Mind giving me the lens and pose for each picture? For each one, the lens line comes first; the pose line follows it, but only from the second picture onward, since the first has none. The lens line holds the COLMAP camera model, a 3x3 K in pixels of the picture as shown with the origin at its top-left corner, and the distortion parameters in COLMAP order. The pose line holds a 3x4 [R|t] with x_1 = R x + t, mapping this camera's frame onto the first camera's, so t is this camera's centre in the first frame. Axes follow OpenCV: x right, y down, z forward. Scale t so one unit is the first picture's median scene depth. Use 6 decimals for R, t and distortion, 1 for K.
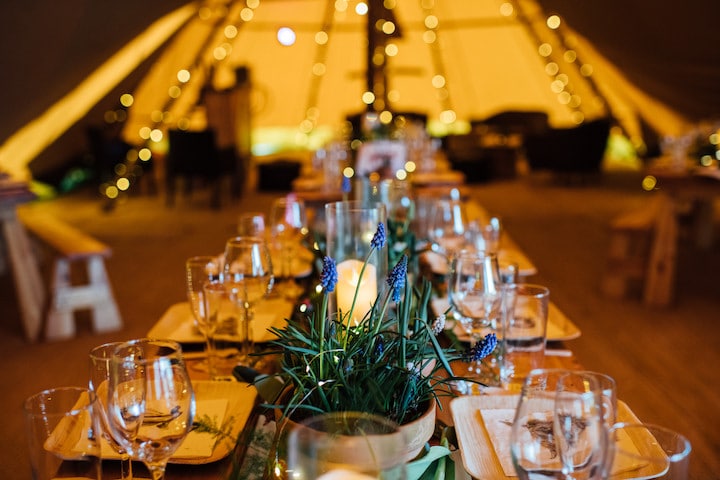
lens RADIAL K [[714.2, 0, 360.0], [0, 714.2, 240.0], [0, 0, 1]] dist [-0.063375, 0.016573]
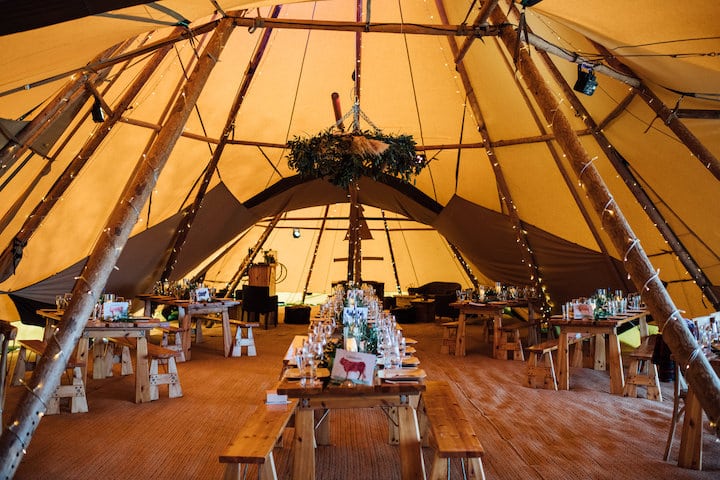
lens RADIAL K [[714.2, 0, 360.0], [0, 714.2, 240.0], [0, 0, 1]] dist [-0.063375, 0.016573]
pose [[0.998476, 0.044075, 0.033211, -0.025487], [-0.034886, 0.970395, -0.238990, 0.147375], [-0.042761, 0.237467, 0.970454, -0.768009]]
